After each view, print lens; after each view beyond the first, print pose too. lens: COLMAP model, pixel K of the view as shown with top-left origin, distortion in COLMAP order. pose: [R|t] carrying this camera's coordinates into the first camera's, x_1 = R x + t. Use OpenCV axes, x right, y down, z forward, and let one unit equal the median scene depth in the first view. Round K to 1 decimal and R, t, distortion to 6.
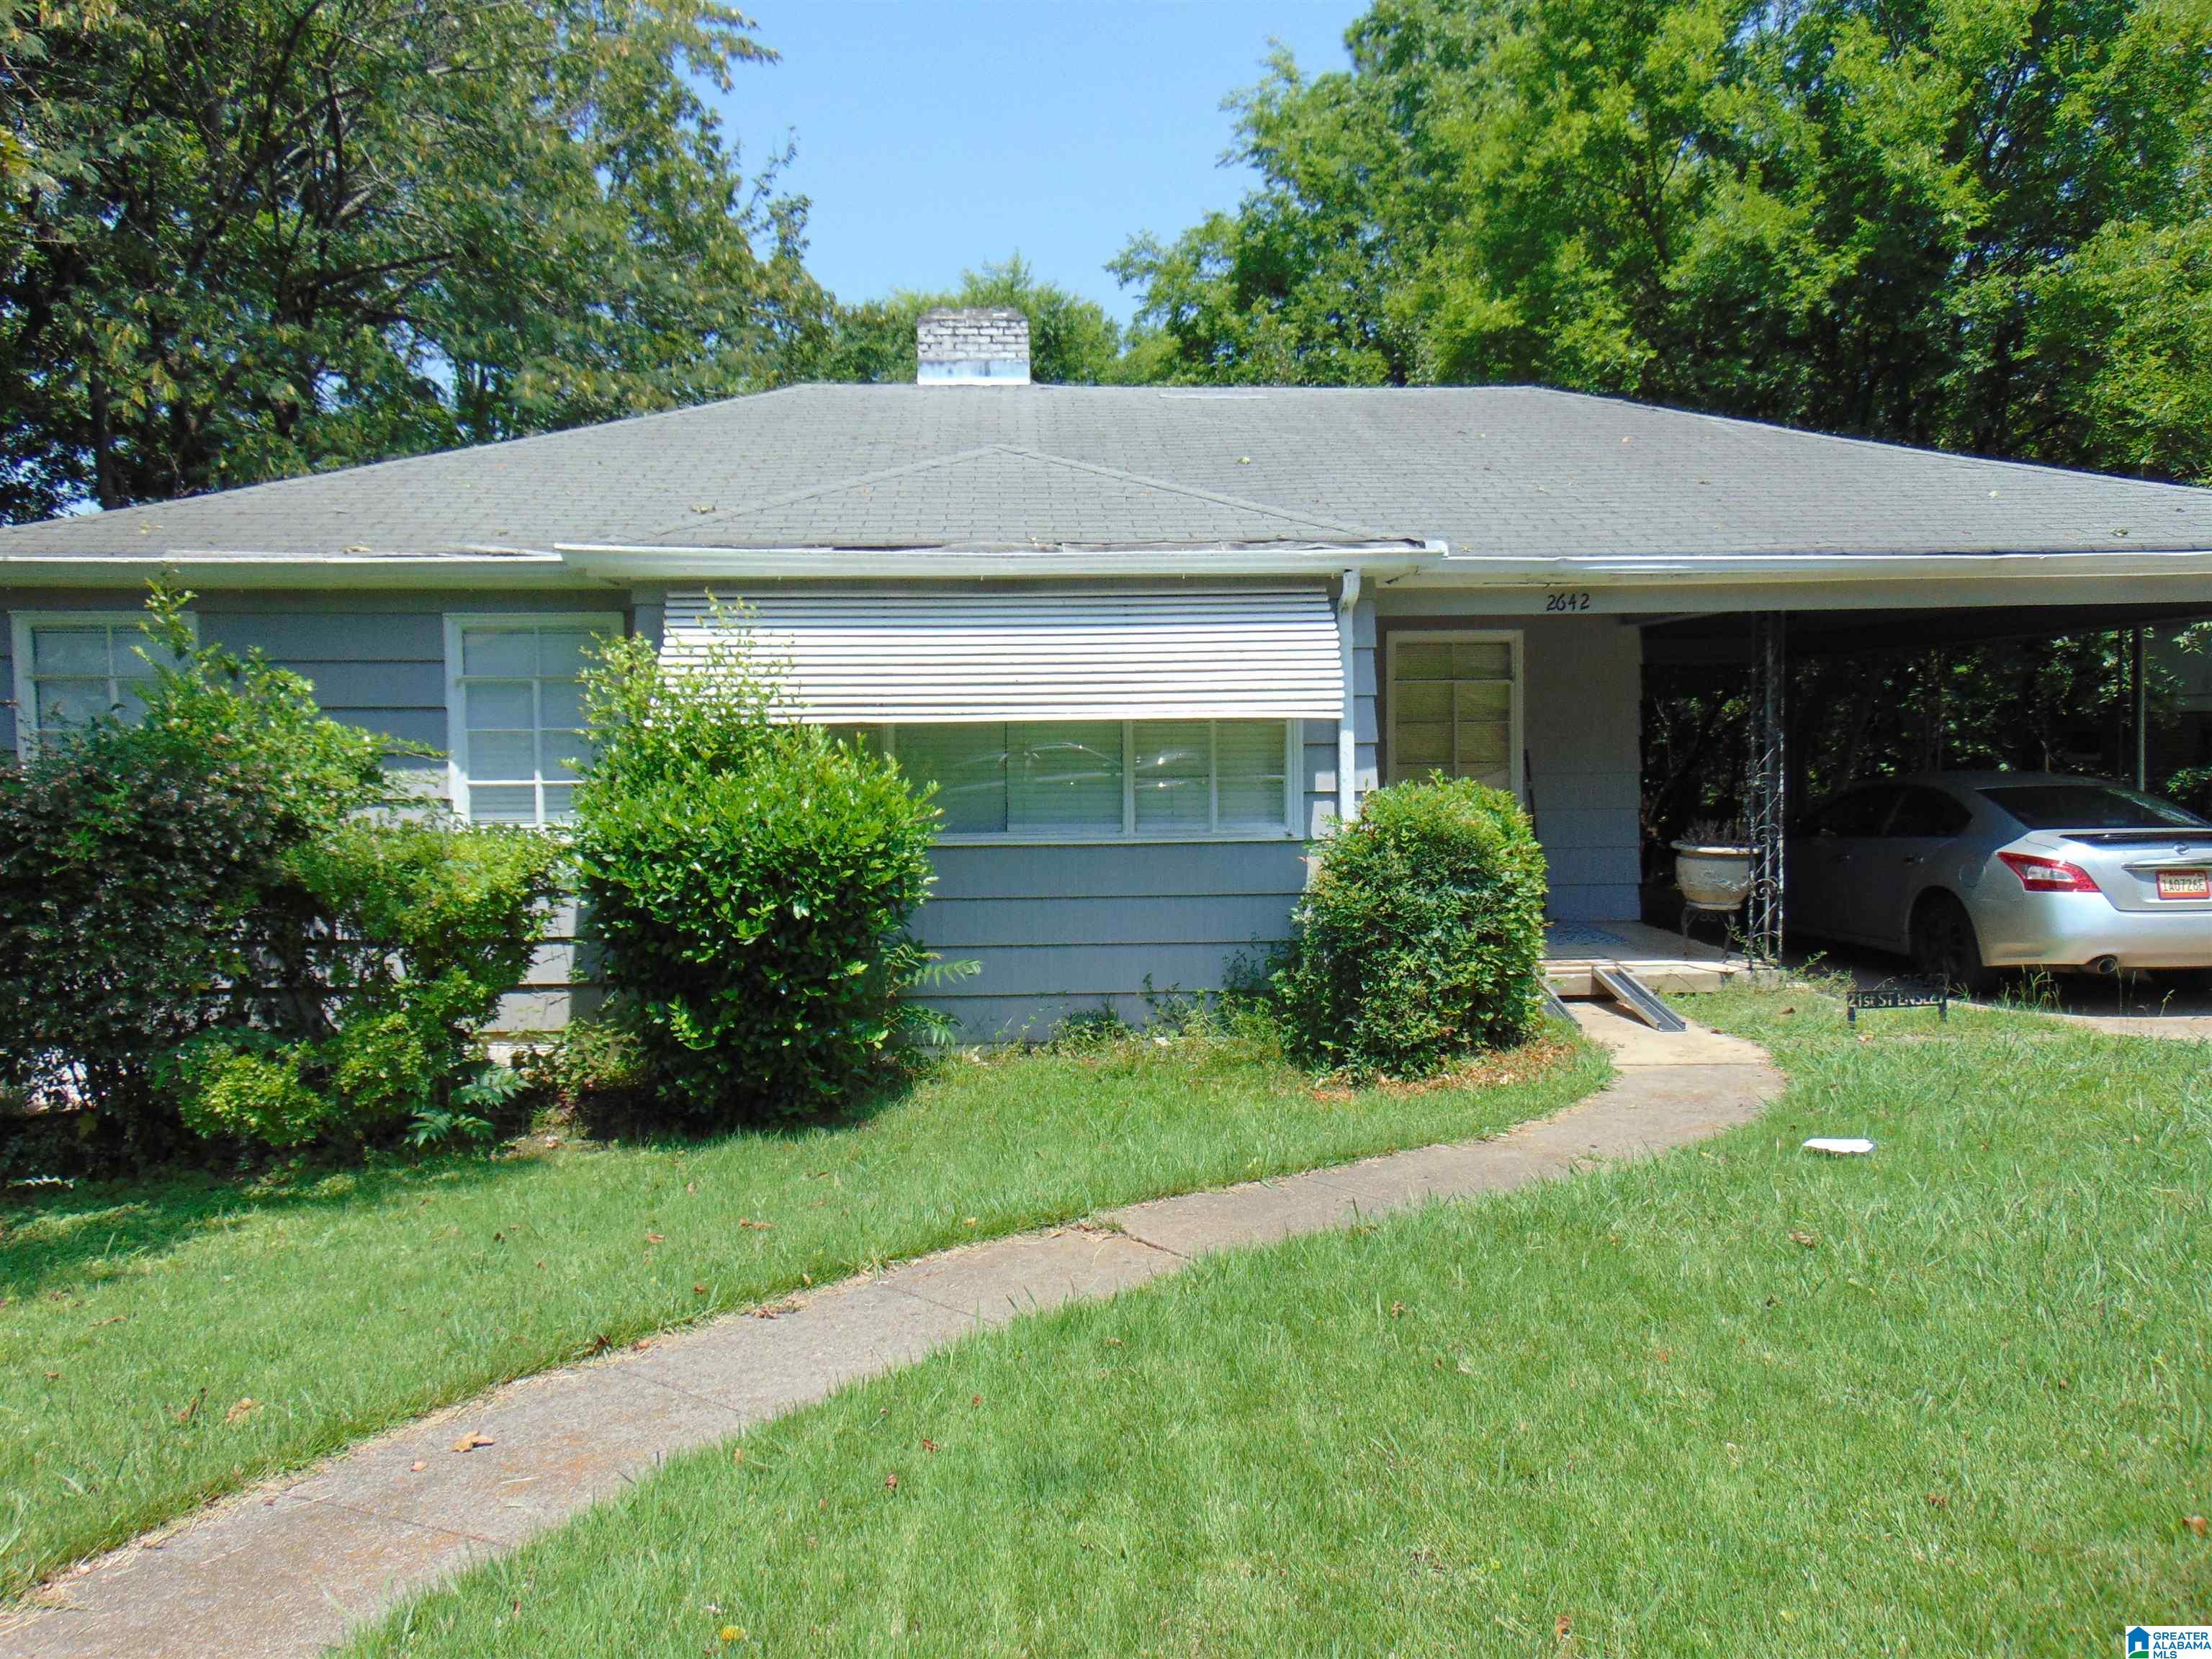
lens RADIAL K [[1656.8, 0, 1106.0], [0, 1656.8, 829.5], [0, 0, 1]] dist [-0.039972, 0.103191]
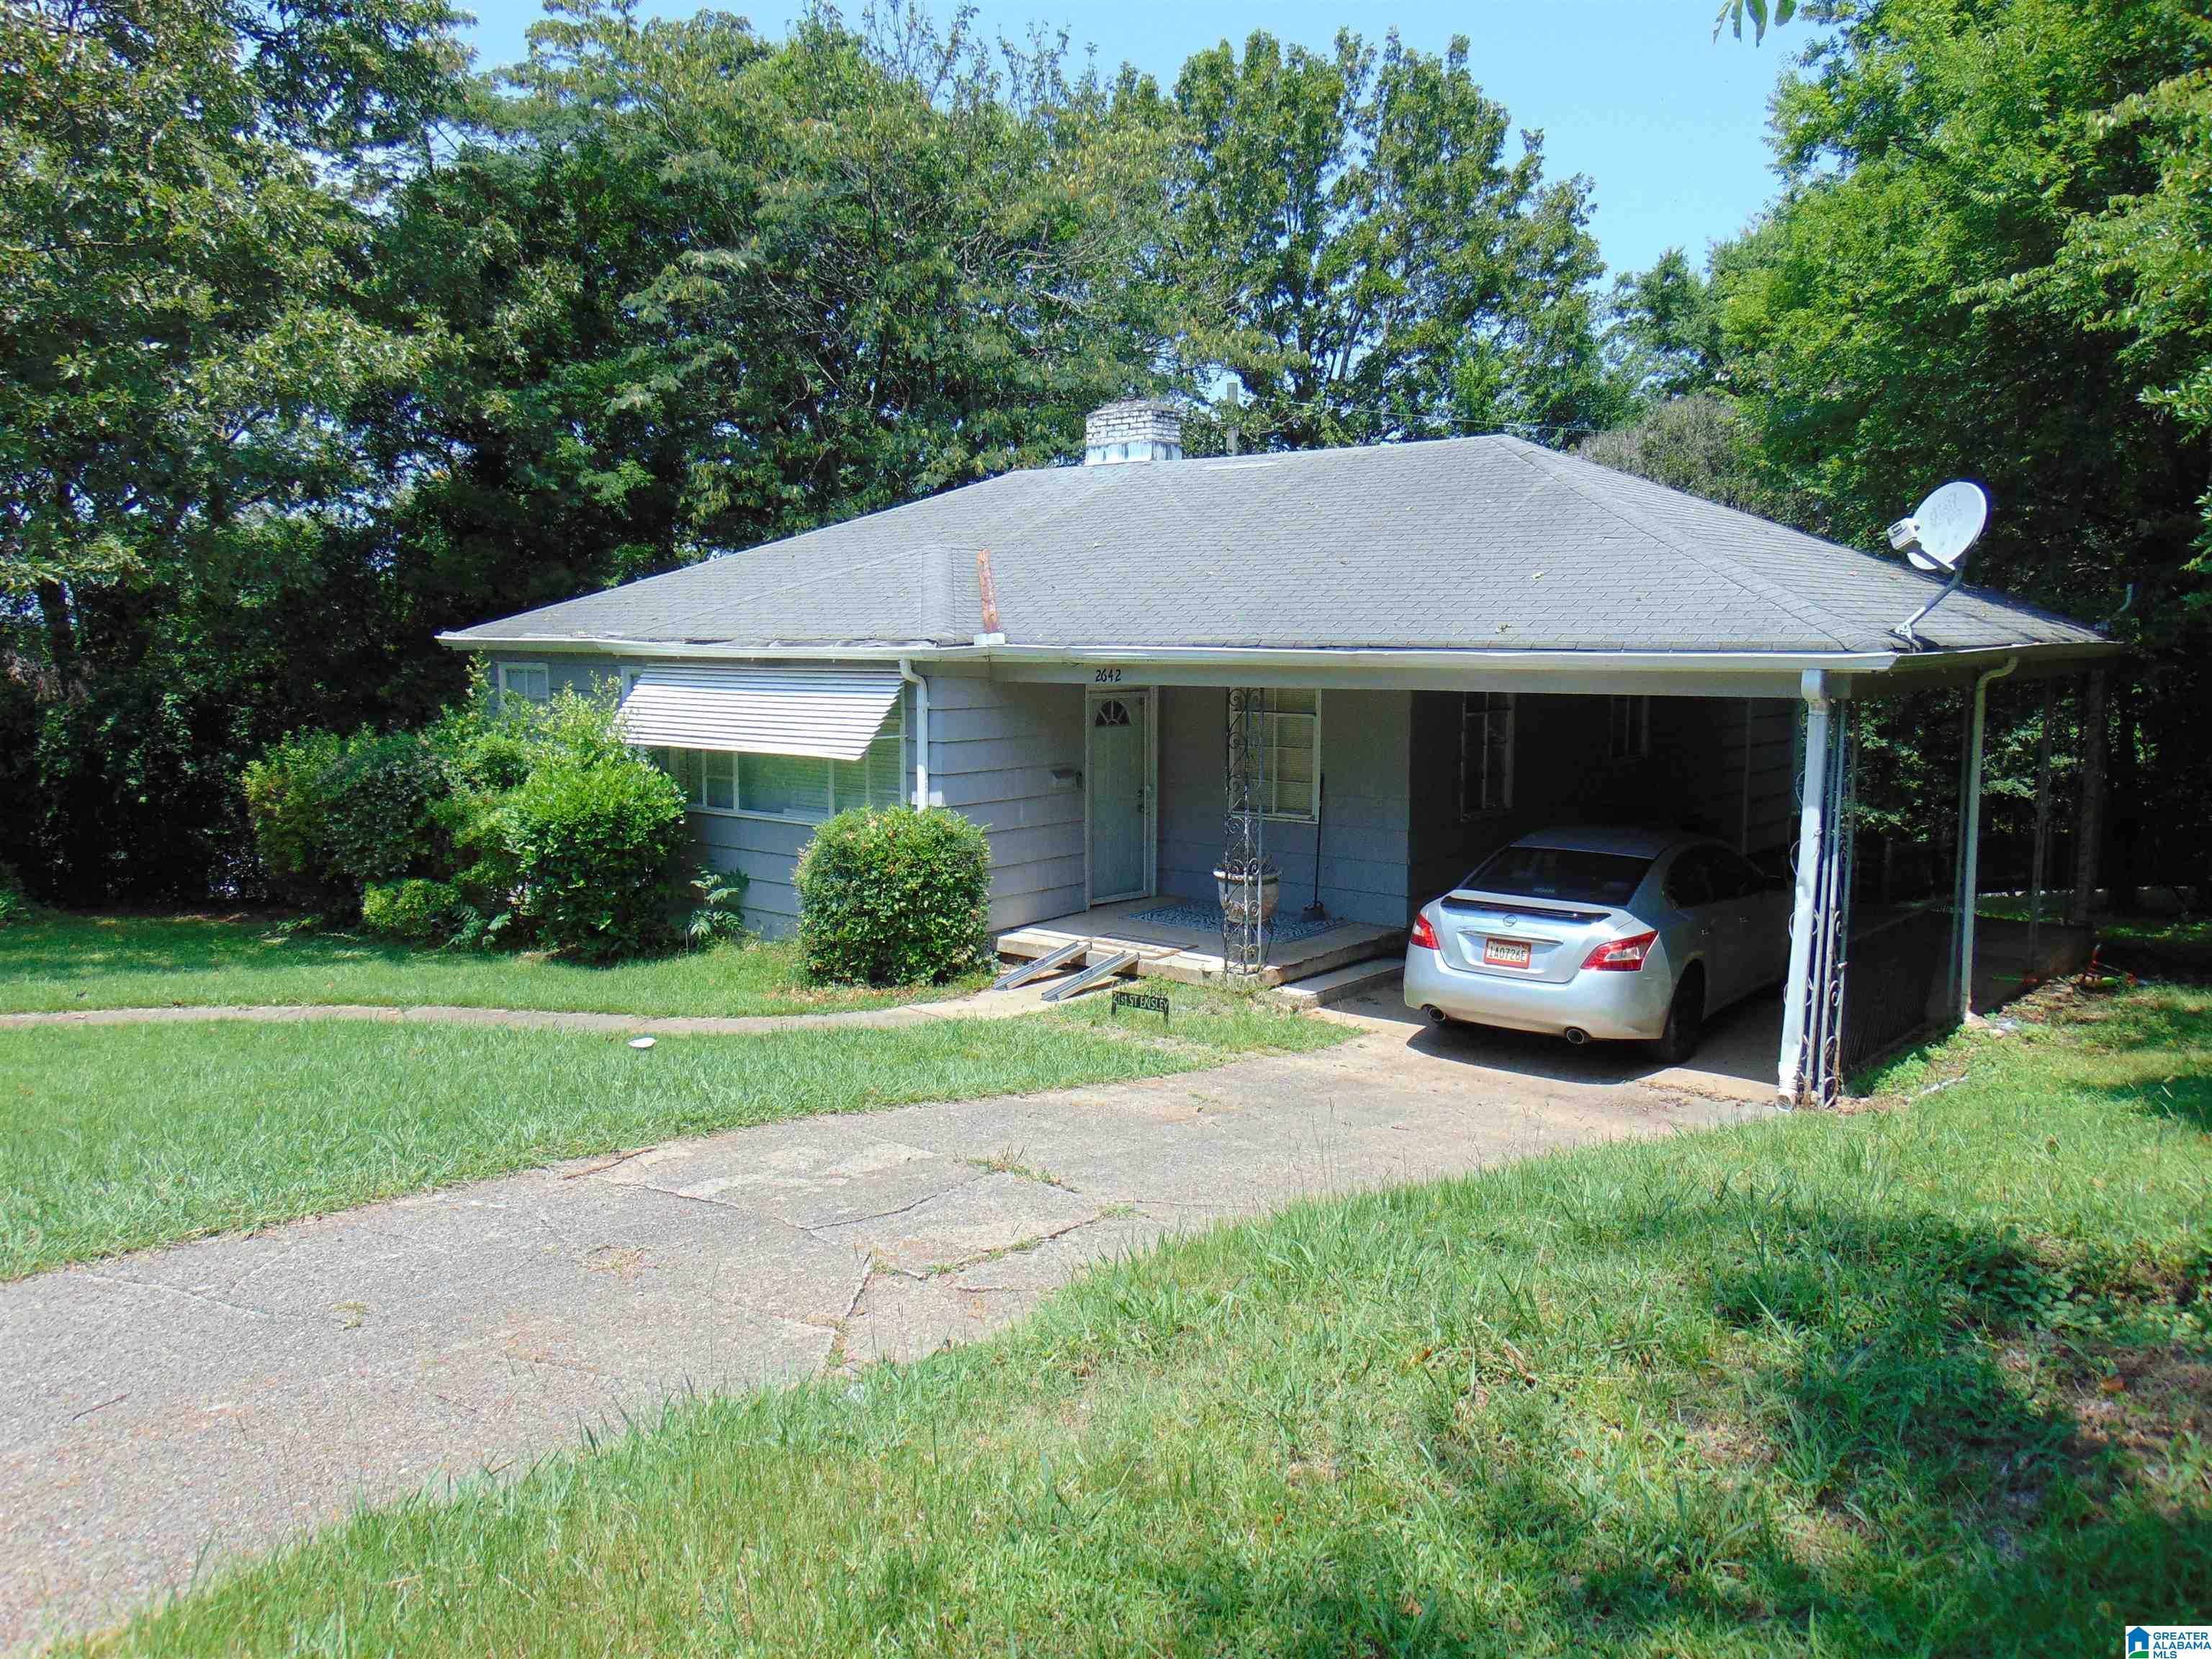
lens RADIAL K [[1656.8, 0, 1106.0], [0, 1656.8, 829.5], [0, 0, 1]] dist [-0.039972, 0.103191]
pose [[0.739234, 0.094235, -0.666823, 1.173306], [-0.049938, 0.995106, 0.085267, -0.128251], [0.671595, -0.029732, 0.740322, 0.013172]]
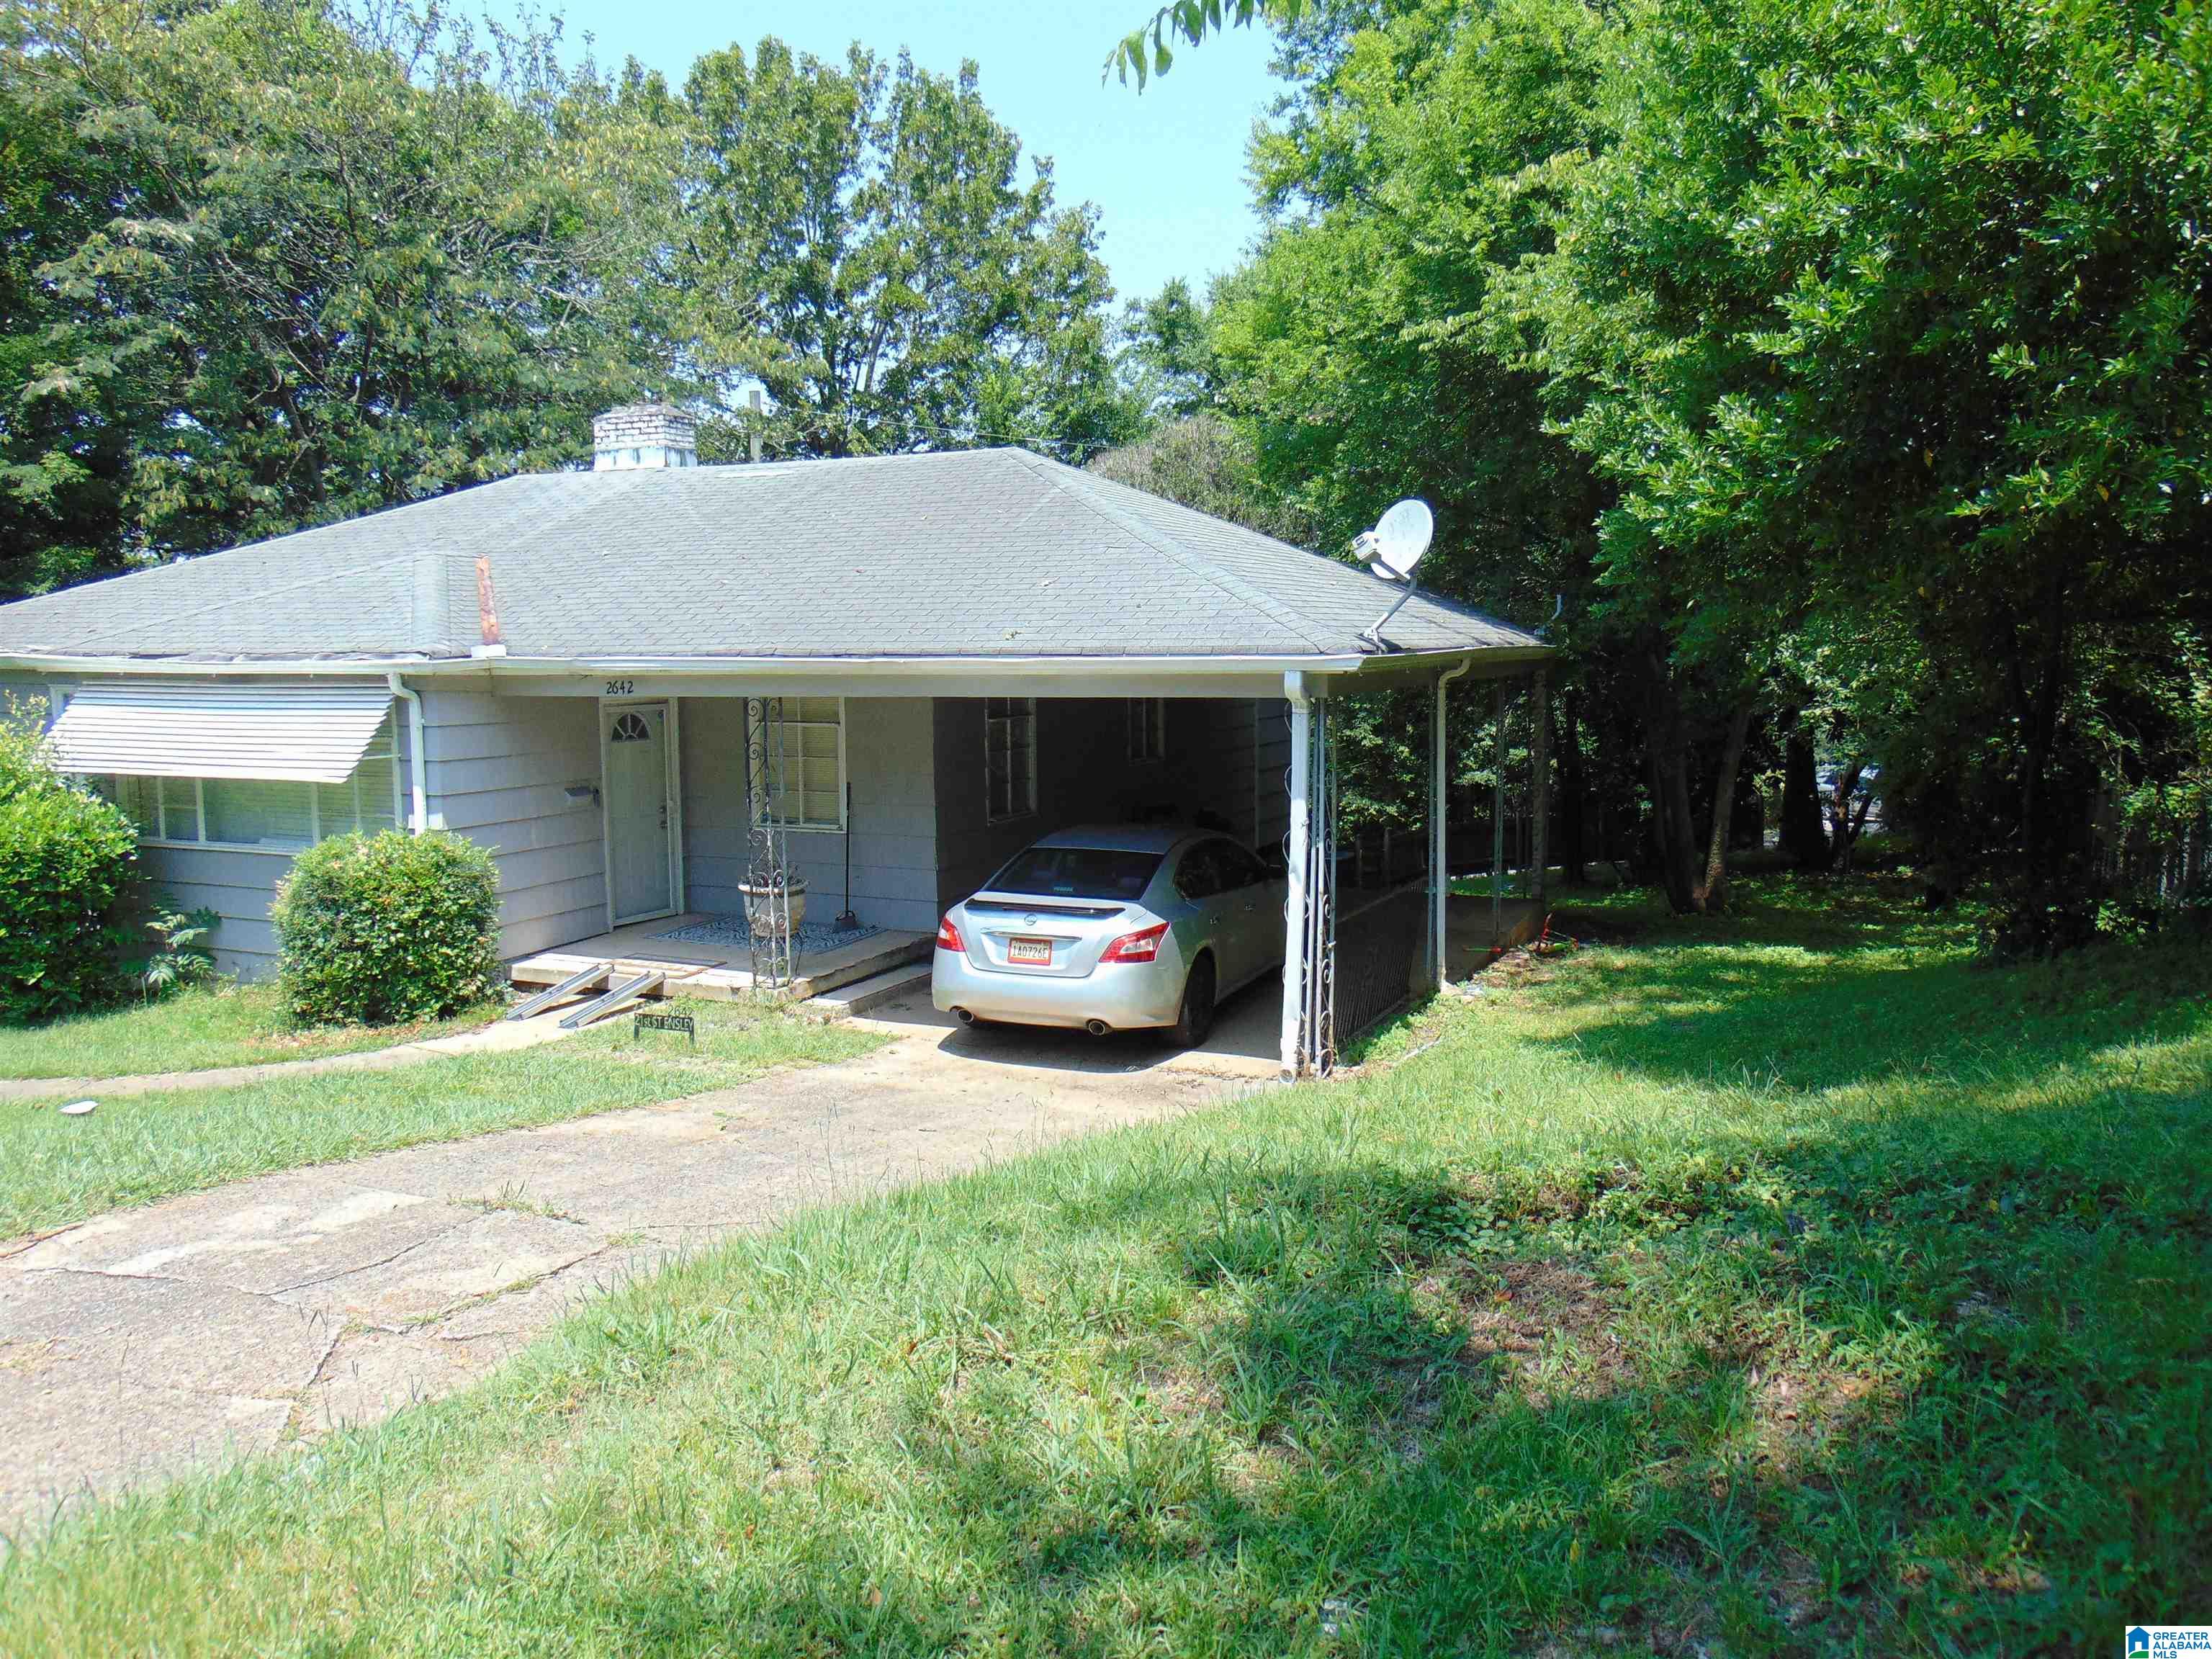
lens RADIAL K [[1654.1, 0, 1106.0], [0, 1654.1, 829.5], [0, 0, 1]] dist [-0.034917, 0.081875]
pose [[0.893645, 0.059095, -0.444867, 1.188609], [-0.032409, 0.997202, 0.067363, -0.126650], [0.447603, -0.045781, 0.893060, 0.023359]]
